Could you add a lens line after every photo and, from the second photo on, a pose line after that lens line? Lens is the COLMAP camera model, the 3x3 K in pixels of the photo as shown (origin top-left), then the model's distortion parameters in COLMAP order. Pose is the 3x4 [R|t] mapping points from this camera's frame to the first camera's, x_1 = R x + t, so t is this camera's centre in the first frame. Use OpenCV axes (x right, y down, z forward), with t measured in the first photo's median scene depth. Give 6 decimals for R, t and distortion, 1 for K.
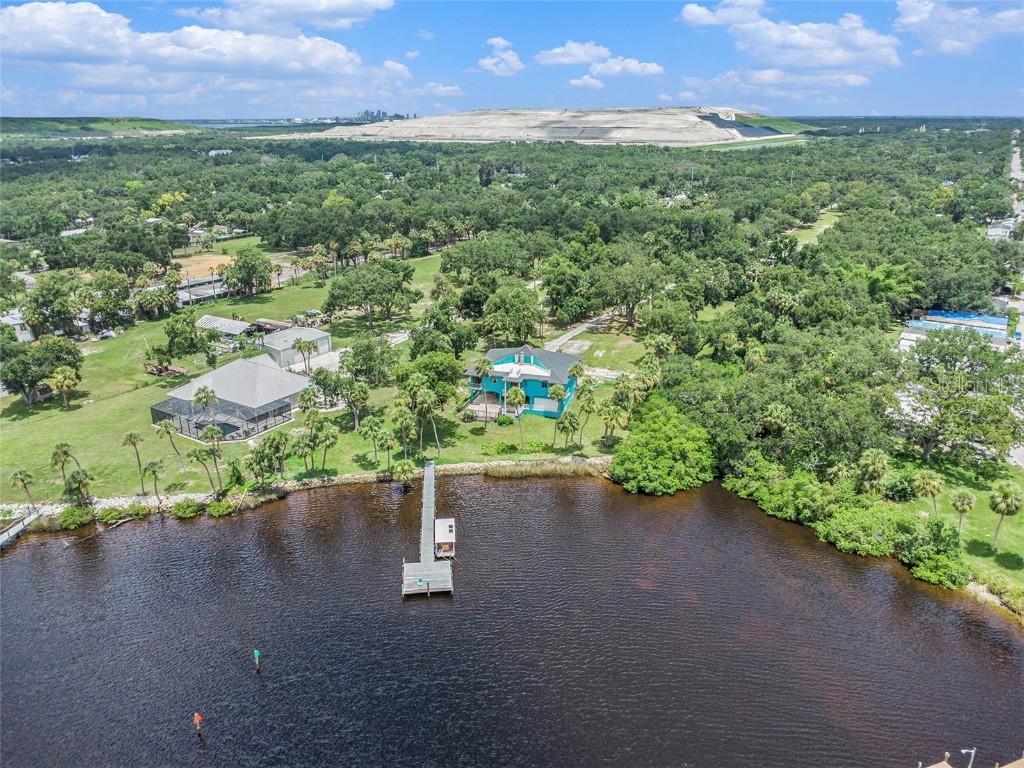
lens RADIAL K [[725.1, 0, 512.0], [0, 725.1, 384.0], [0, 0, 1]] dist [0.004275, 0.000804]
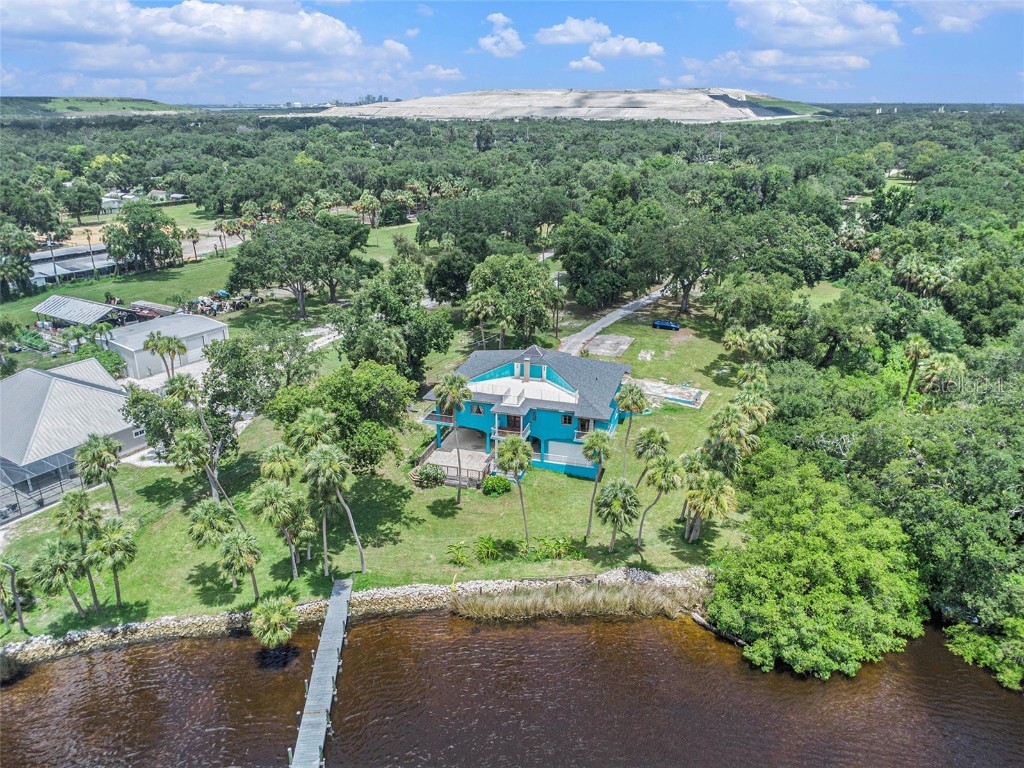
lens RADIAL K [[725.1, 0, 512.0], [0, 725.1, 384.0], [0, 0, 1]] dist [0.004275, 0.000804]
pose [[0.999991, 0.002347, -0.003581, 0.003718], [-0.002289, 0.999868, 0.016074, -0.028233], [0.003619, -0.016065, 0.999864, 0.369701]]
